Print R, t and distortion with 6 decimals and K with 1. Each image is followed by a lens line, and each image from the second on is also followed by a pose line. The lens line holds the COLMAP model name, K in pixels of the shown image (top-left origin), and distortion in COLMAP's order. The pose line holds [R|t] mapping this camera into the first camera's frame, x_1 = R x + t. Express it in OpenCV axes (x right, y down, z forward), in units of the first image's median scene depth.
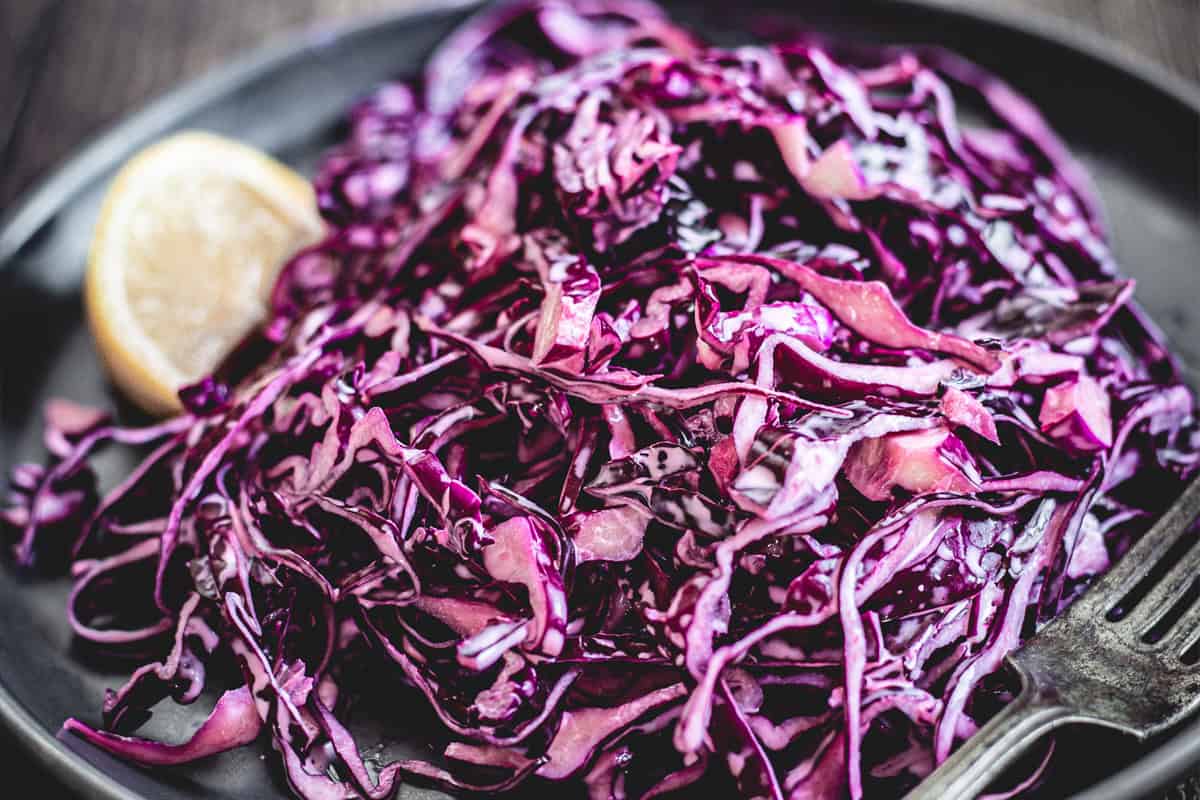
lens RADIAL K [[2261.2, 0, 600.0], [0, 2261.2, 400.0], [0, 0, 1]] dist [-0.193753, 0.006262]
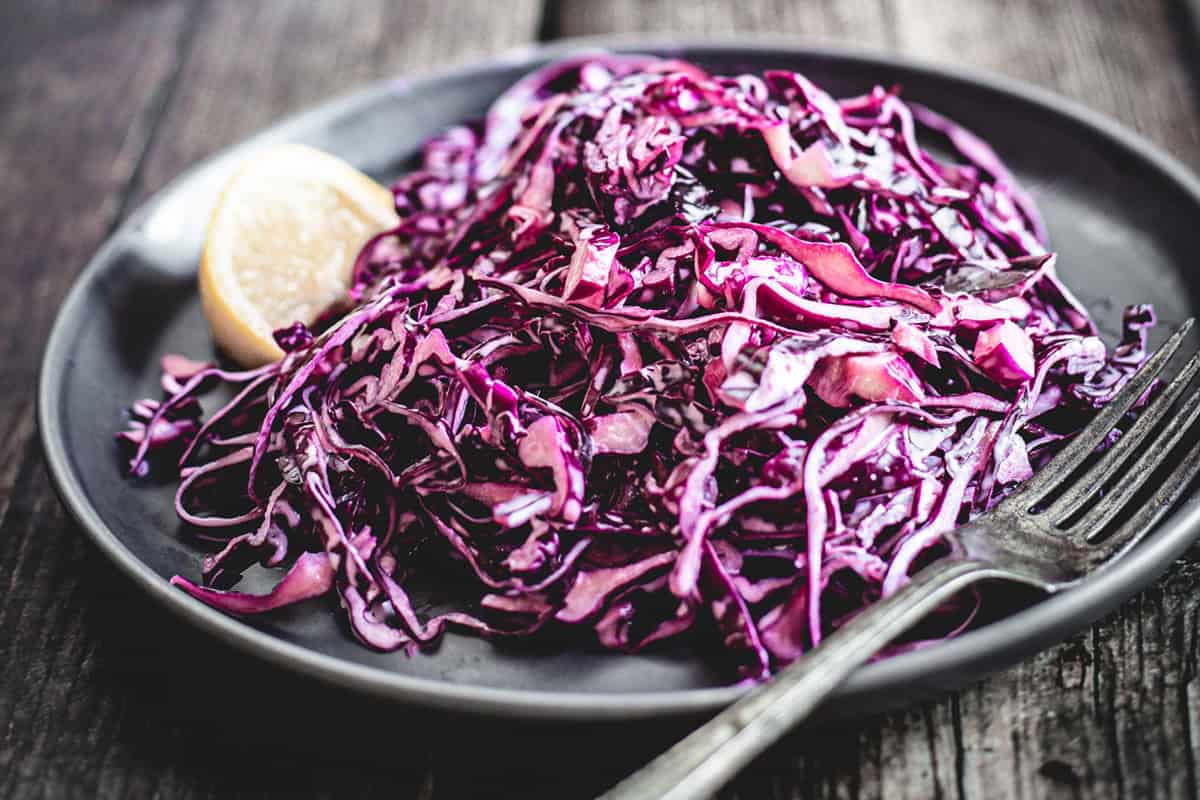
lens RADIAL K [[2261.2, 0, 600.0], [0, 2261.2, 400.0], [0, 0, 1]] dist [-0.193753, 0.006262]
pose [[0.999427, 0.019880, -0.027401, 0.025867], [-0.022987, 0.992724, -0.118201, 0.184830], [0.024852, 0.118763, 0.992612, -0.222561]]
